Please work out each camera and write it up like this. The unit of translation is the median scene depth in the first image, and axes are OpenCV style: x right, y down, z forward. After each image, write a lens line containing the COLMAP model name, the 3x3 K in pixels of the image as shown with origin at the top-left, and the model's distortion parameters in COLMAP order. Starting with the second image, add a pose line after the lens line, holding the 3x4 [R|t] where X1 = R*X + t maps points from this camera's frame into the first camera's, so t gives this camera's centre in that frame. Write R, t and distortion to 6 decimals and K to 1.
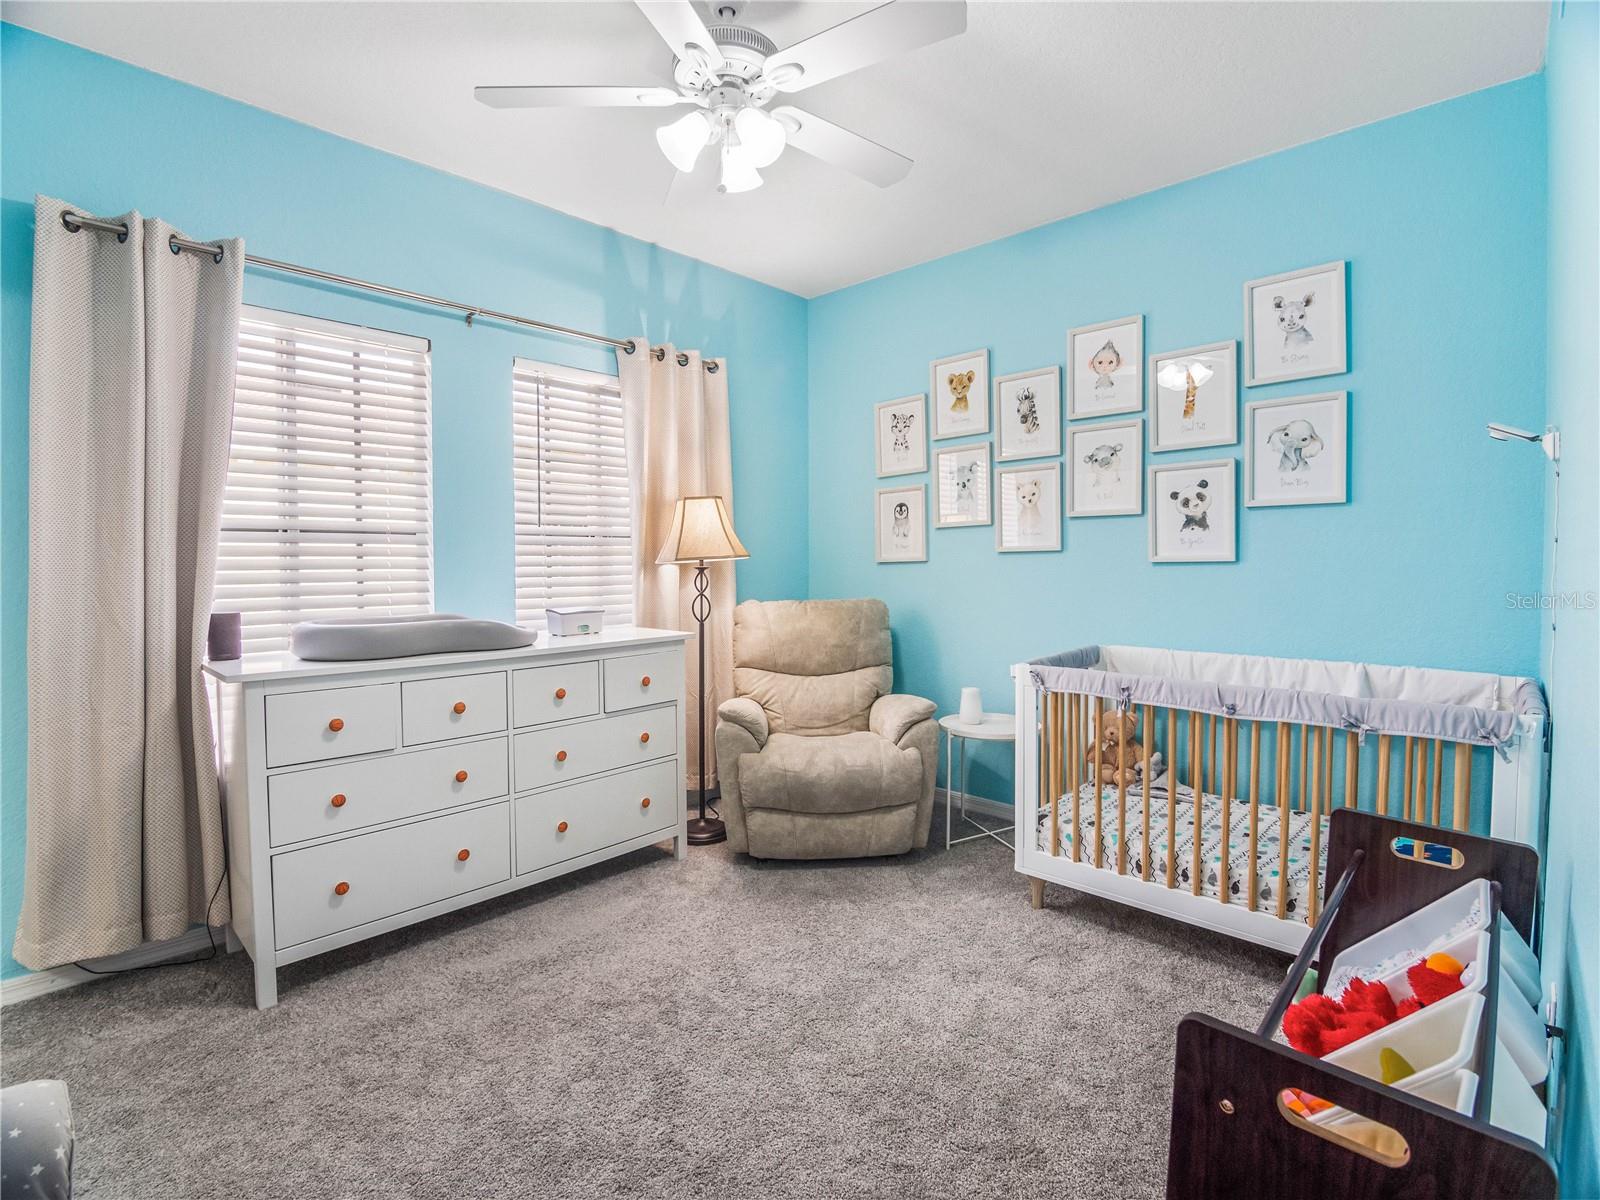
lens RADIAL K [[763.7, 0, 804.7], [0, 763.7, 590.2], [0, 0, 1]] dist [-0.001976, -0.001143]
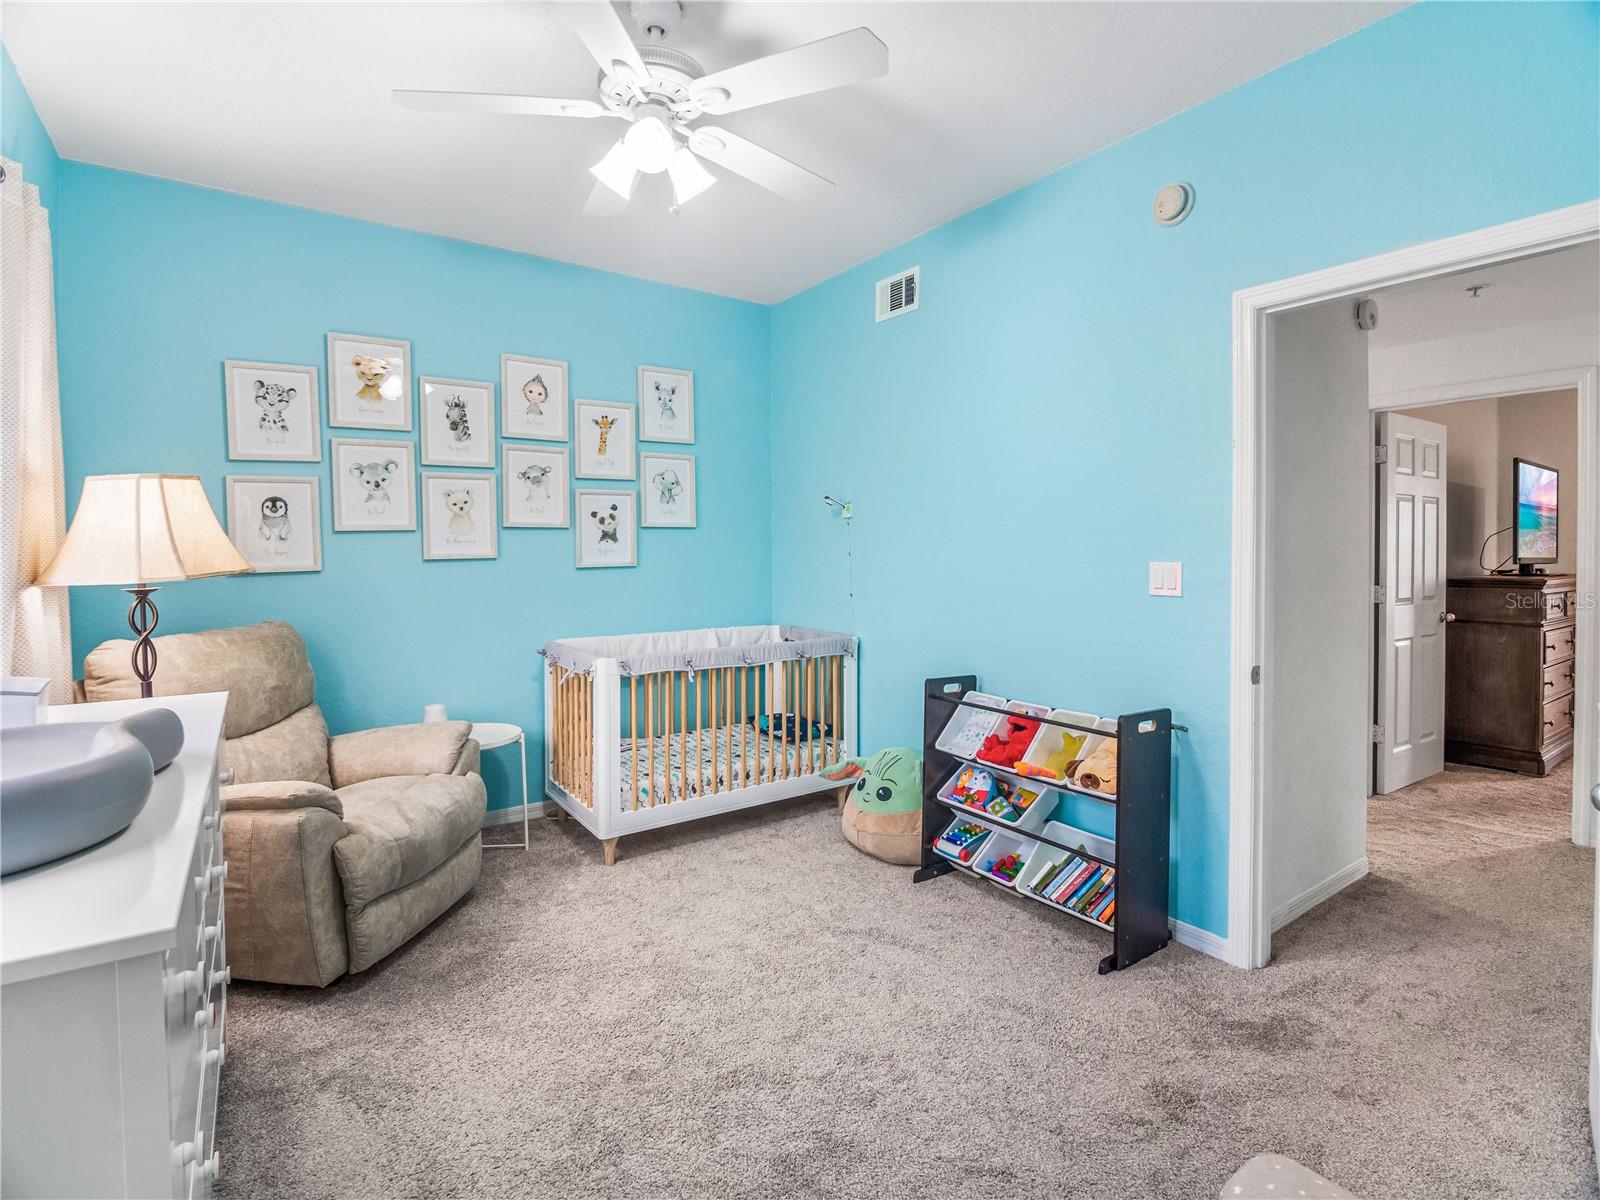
lens RADIAL K [[763.7, 0, 804.7], [0, 763.7, 590.2], [0, 0, 1]] dist [-0.001976, -0.001143]
pose [[0.206422, -0.048277, 0.977271, -0.661943], [0.043742, 0.998239, 0.040074, -0.033747], [-0.977485, 0.034476, 0.208170, 0.391393]]
